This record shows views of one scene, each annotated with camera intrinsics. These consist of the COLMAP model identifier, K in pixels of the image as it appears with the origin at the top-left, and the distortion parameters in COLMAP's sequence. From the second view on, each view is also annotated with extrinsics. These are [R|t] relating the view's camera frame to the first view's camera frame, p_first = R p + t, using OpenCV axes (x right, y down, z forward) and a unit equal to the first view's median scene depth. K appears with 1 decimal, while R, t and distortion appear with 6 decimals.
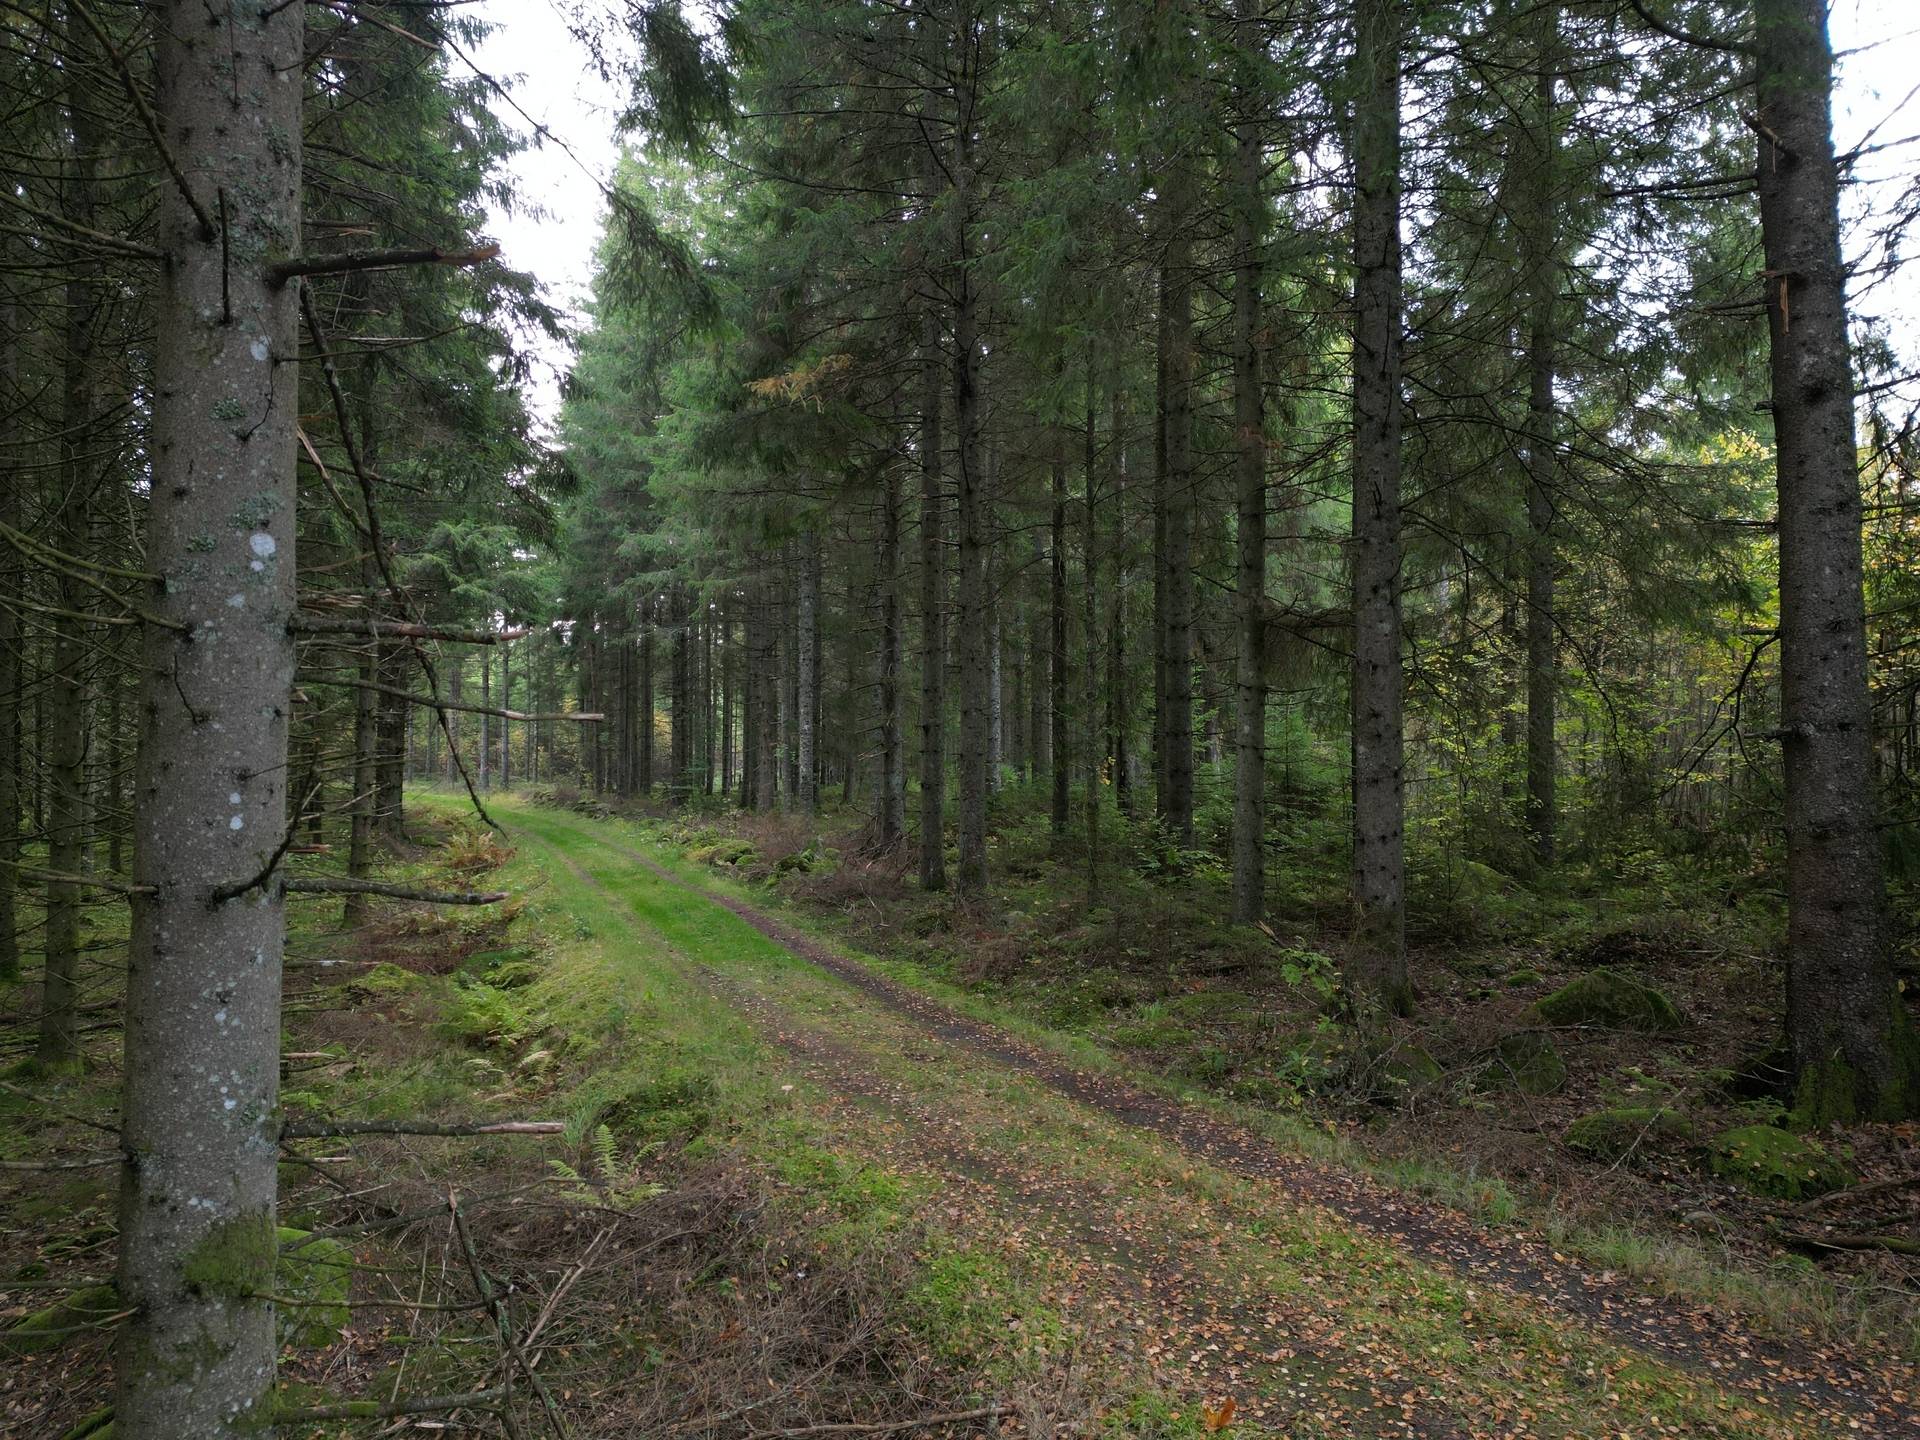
lens RADIAL K [[1338.1, 0, 951.6], [0, 1338.1, 723.3], [0, 0, 1]] dist [0.042866, -0.034147]
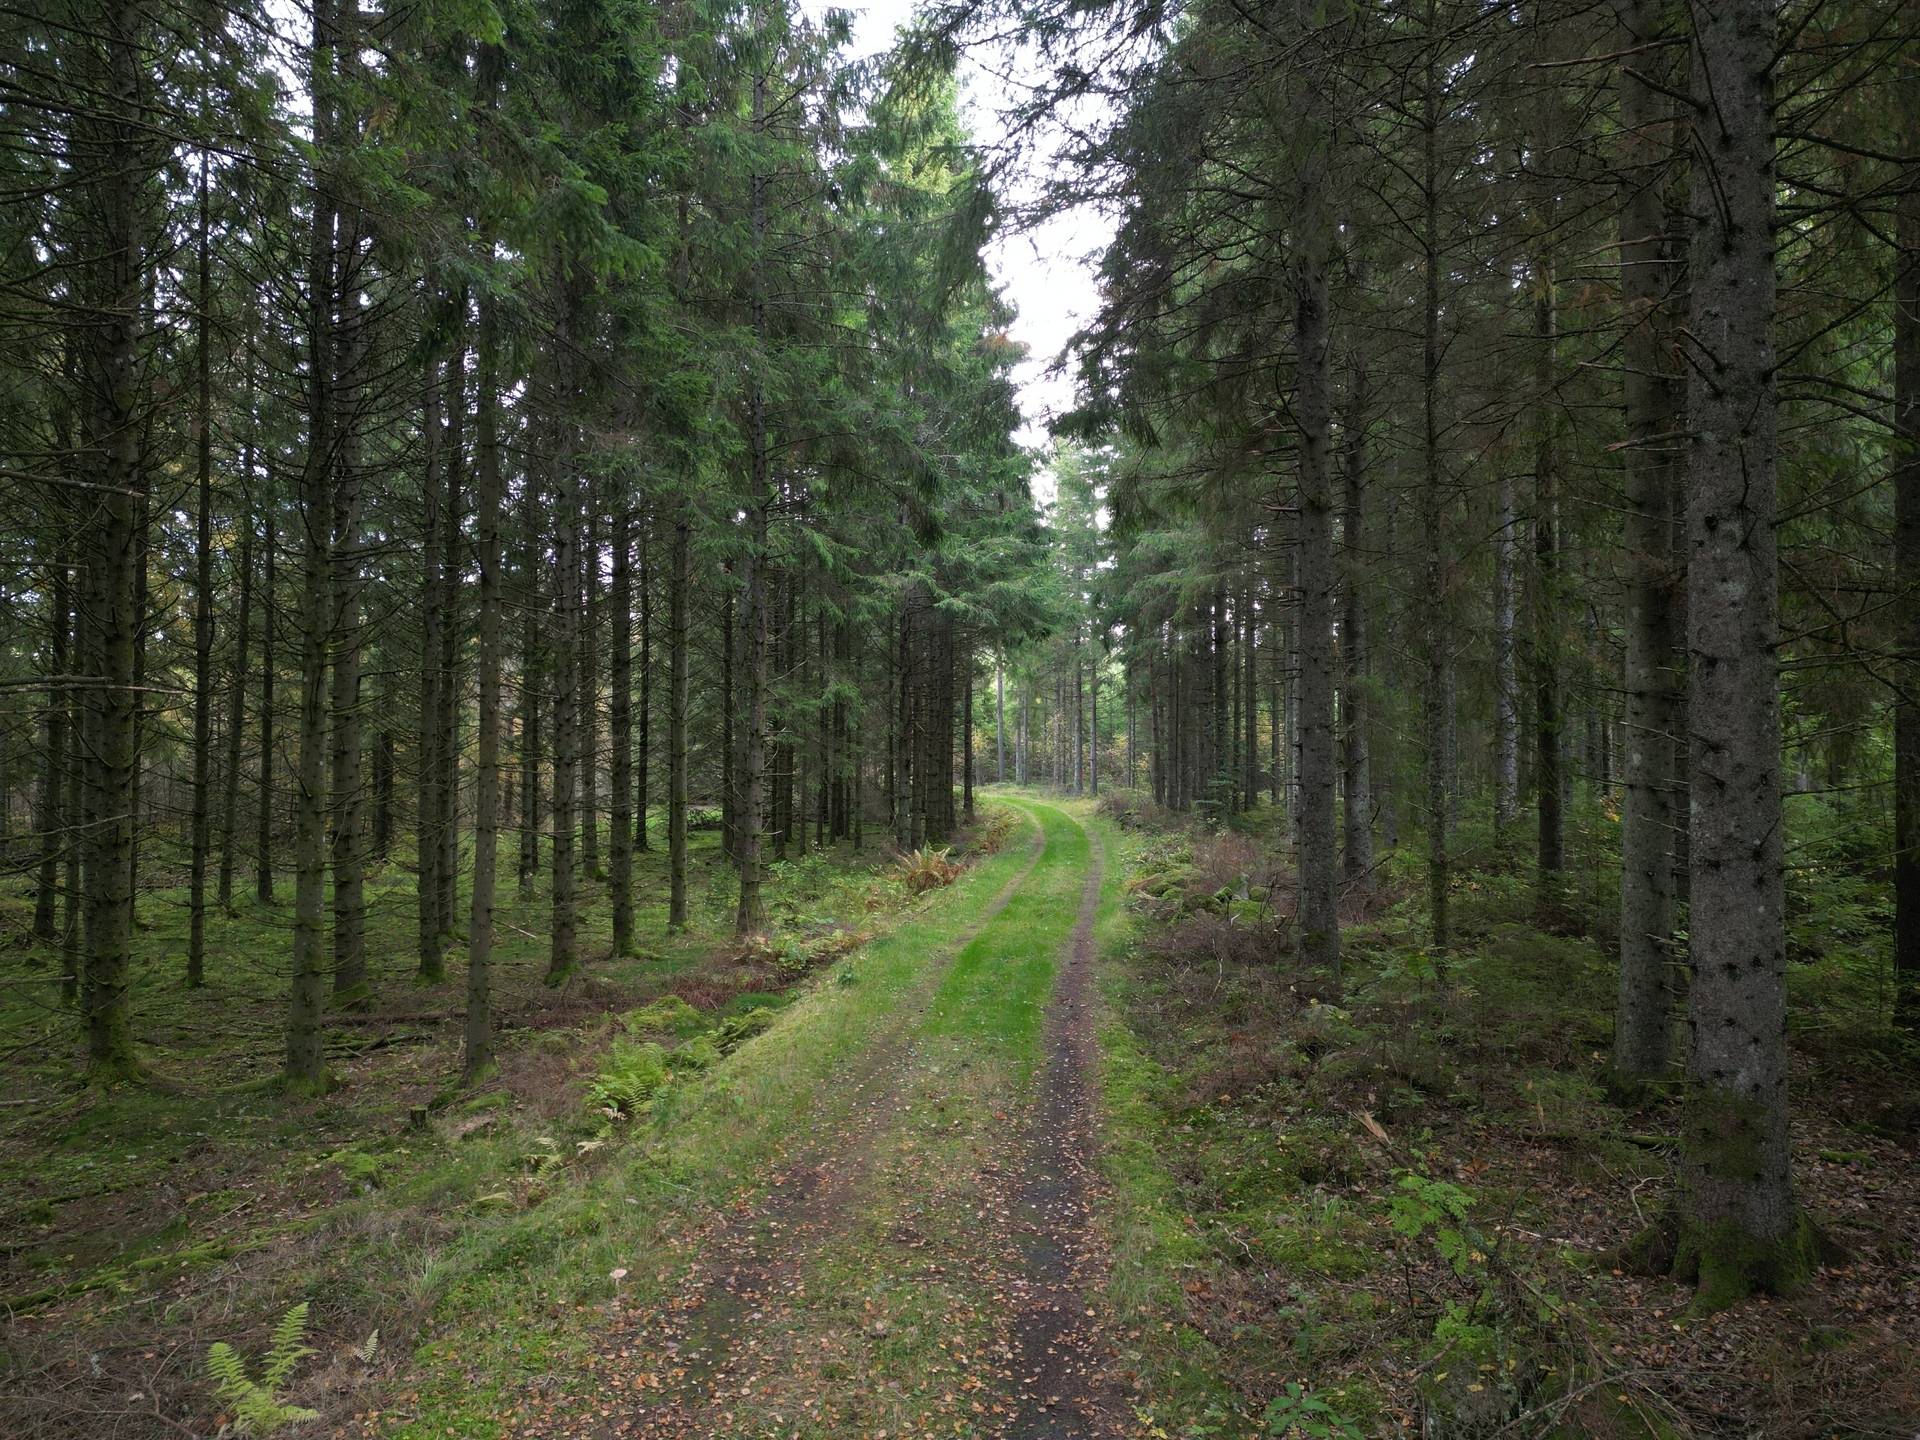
lens RADIAL K [[1338.1, 0, 963.9], [0, 1338.1, 717.9], [0, 0, 1]] dist [0.042866, -0.034147]
pose [[0.871706, -0.012583, -0.489867, 0.317402], [0.009752, 0.999918, -0.008331, -0.016577], [0.489931, 0.002485, 0.871757, 0.352167]]
